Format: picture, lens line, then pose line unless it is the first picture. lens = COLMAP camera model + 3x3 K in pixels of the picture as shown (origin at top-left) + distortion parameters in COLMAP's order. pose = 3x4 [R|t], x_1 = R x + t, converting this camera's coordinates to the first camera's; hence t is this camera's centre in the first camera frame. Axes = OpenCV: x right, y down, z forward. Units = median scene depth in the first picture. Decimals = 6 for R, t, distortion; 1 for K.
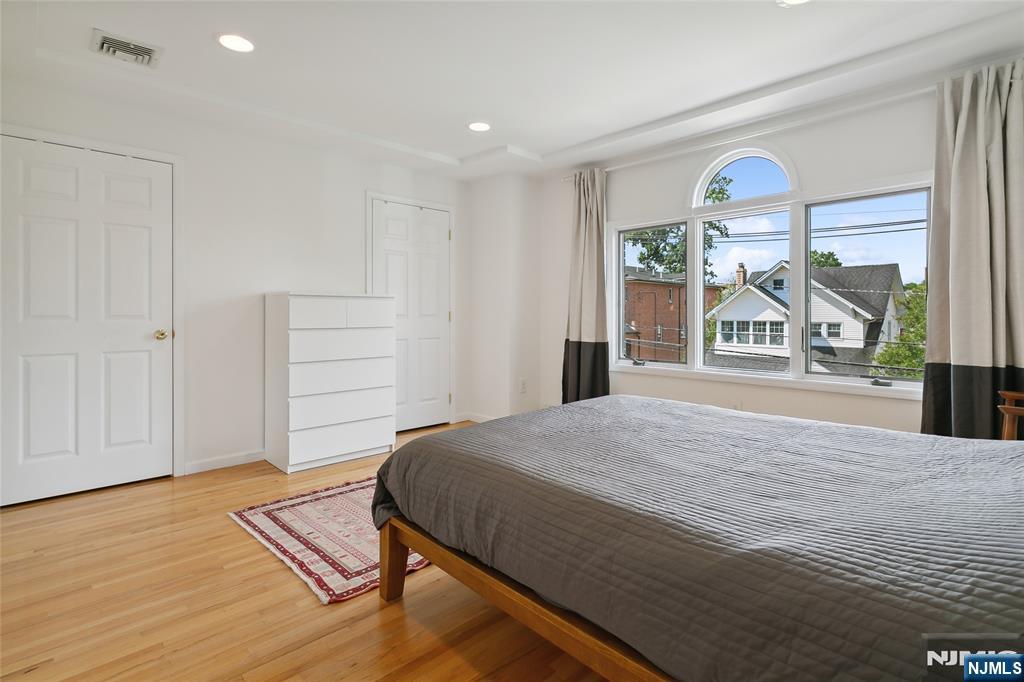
lens RADIAL K [[482.4, 0, 505.1], [0, 482.4, 314.4], [0, 0, 1]] dist [0.003677, 0.000639]
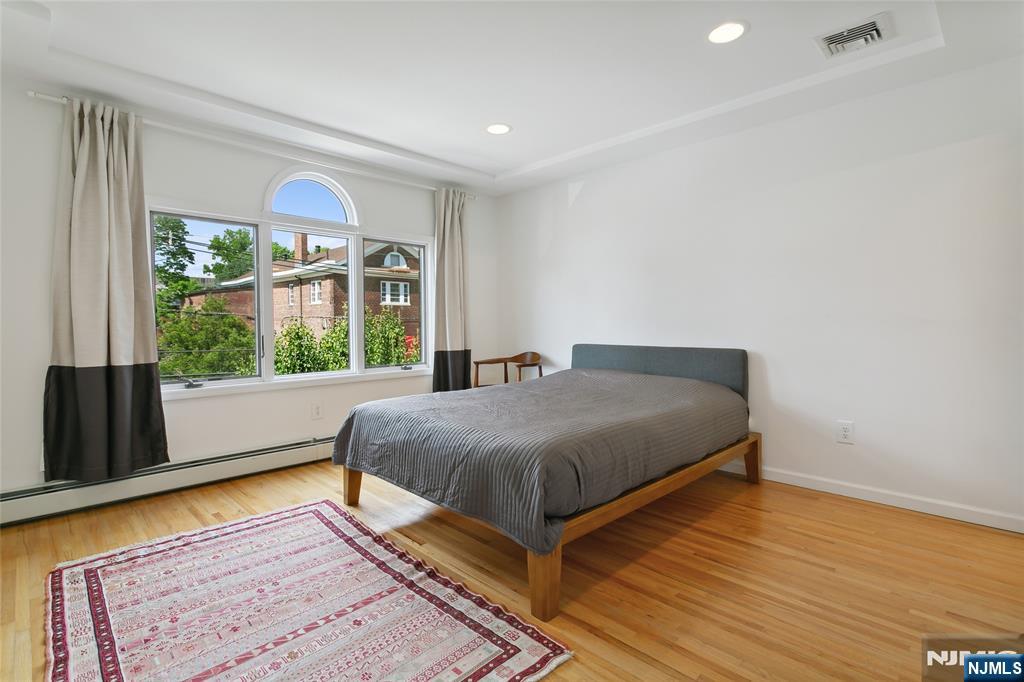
lens RADIAL K [[482.4, 0, 511.1], [0, 482.4, 332.2], [0, 0, 1]] dist [0.003677, 0.000639]
pose [[-0.010438, -0.012837, 0.999863, -0.676638], [0.013701, 0.999822, 0.012980, 0.013662], [-0.999852, 0.013835, -0.010260, 0.621987]]
